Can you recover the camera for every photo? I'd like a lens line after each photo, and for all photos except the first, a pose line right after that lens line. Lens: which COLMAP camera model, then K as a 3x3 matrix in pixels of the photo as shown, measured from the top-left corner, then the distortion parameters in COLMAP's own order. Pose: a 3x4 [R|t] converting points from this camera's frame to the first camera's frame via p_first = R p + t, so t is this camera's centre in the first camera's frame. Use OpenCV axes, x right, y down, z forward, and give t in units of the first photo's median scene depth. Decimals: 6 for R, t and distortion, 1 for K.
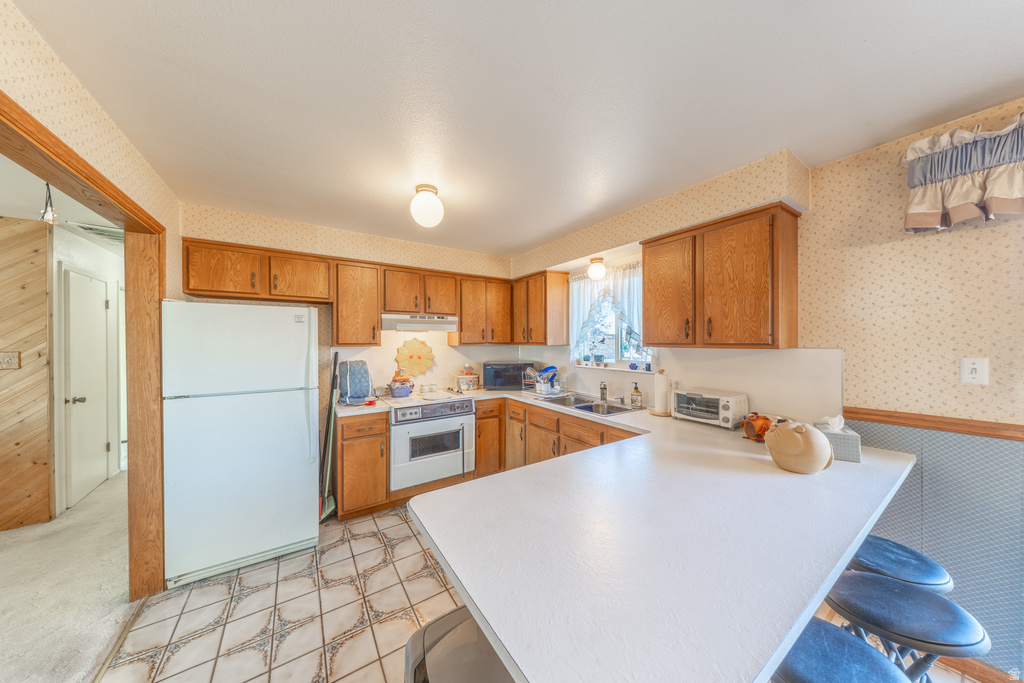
lens RADIAL K [[320.5, 0, 511.6], [0, 320.5, 344.6], [0, 0, 1]] dist [0.025711, -0.000281]
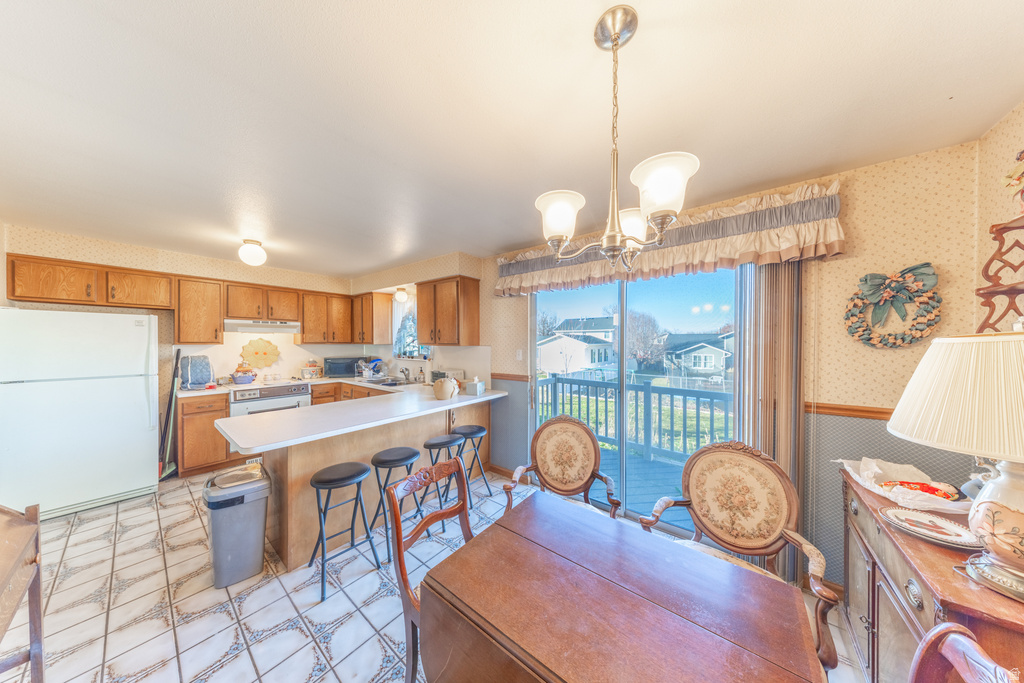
lens RADIAL K [[291.5, 0, 517.3], [0, 291.5, 344.1], [0, 0, 1]] dist [-0.000876, 0.000804]
pose [[0.945476, 0.004691, 0.325659, 0.339519], [-0.004032, 0.999988, -0.002697, 0.002215], [-0.325668, 0.001237, 0.945483, -0.508007]]
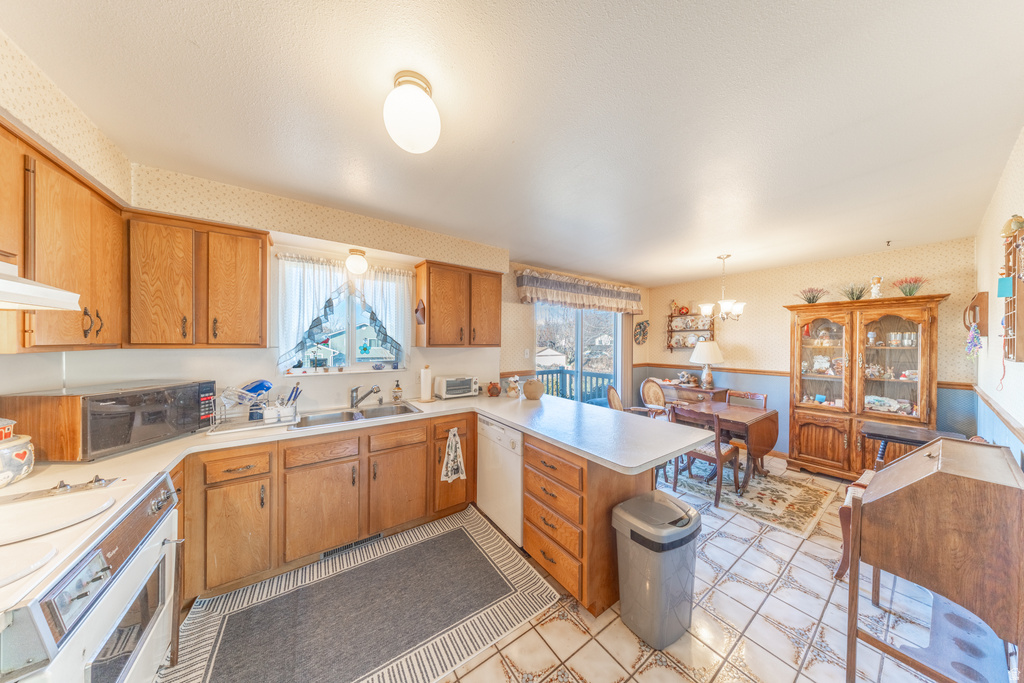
lens RADIAL K [[291.5, 0, 508.3], [0, 291.5, 341.1], [0, 0, 1]] dist [-0.000876, 0.000804]
pose [[-0.023583, 0.008283, 0.999688, -0.568127], [0.006631, 0.999945, -0.008129, -0.004028], [-0.999700, 0.006437, -0.023637, 0.600367]]
